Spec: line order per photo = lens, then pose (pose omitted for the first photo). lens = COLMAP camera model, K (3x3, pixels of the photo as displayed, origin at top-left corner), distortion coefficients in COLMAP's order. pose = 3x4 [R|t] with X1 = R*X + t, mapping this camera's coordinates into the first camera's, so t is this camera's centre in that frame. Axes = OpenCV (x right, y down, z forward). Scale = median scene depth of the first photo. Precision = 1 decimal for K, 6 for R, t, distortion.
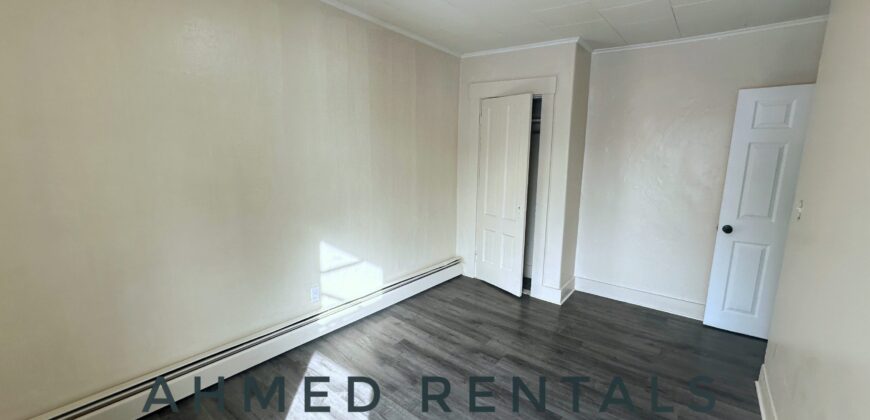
lens RADIAL K [[346.0, 0, 433.6], [0, 346.0, 210.8], [0, 0, 1]] dist [-0.003822, 0.000018]
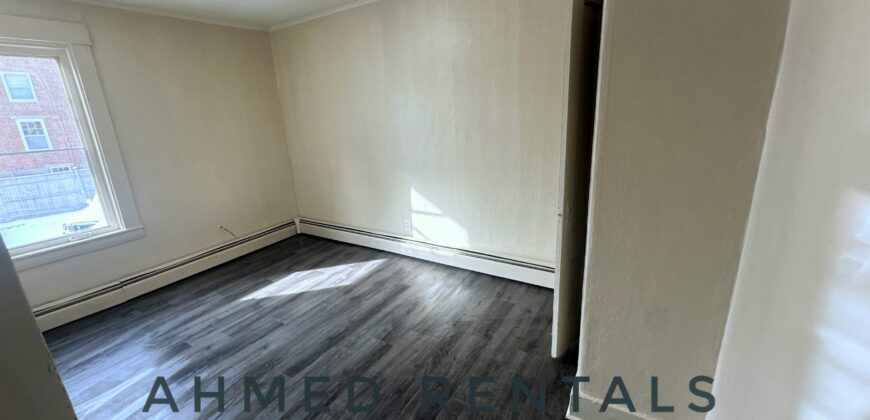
lens RADIAL K [[346.0, 0, 433.6], [0, 346.0, 210.8], [0, 0, 1]] dist [-0.003822, 0.000018]
pose [[0.102549, 0.246811, -0.963622, 0.897647], [-0.111867, 0.965446, 0.235373, -0.133016], [0.988418, 0.083661, 0.126615, 0.860097]]
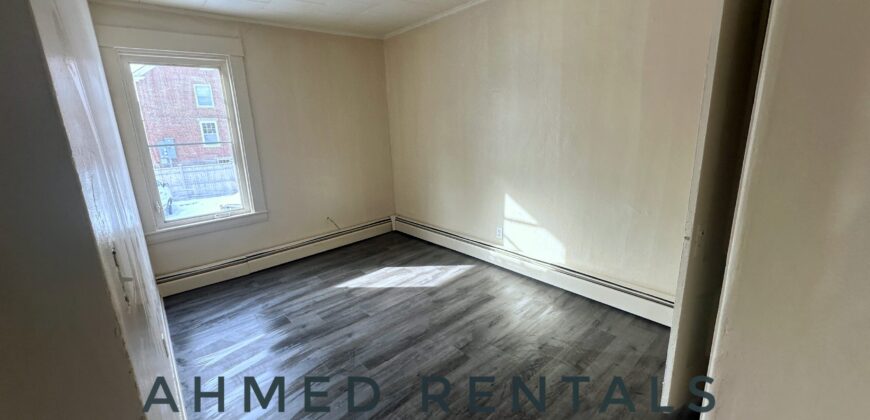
lens RADIAL K [[346.0, 0, 433.6], [0, 346.0, 210.8], [0, 0, 1]] dist [-0.003822, 0.000018]
pose [[-0.182540, 0.225593, -0.956967, 0.860444], [-0.128160, 0.959557, 0.250650, -0.120908], [0.974810, 0.168399, -0.146246, 0.871911]]
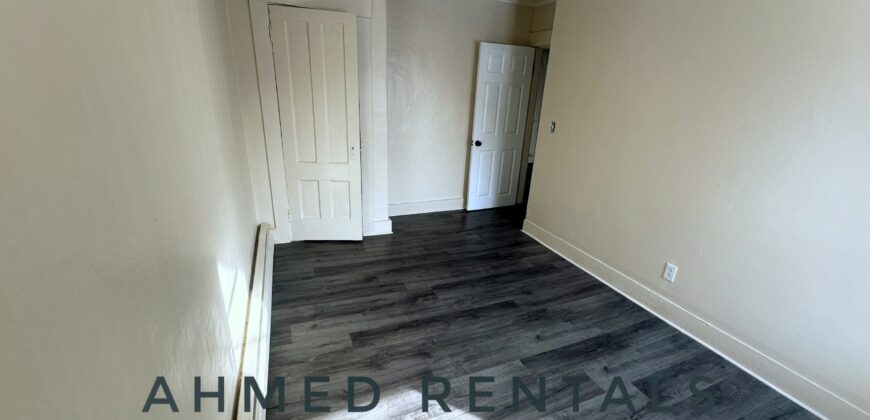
lens RADIAL K [[346.0, 0, 433.6], [0, 346.0, 210.8], [0, 0, 1]] dist [-0.003822, 0.000018]
pose [[0.475324, -0.286859, 0.831733, -0.540392], [0.106094, 0.957144, 0.269481, -0.086887], [-0.873391, -0.039849, 0.485387, 0.432840]]
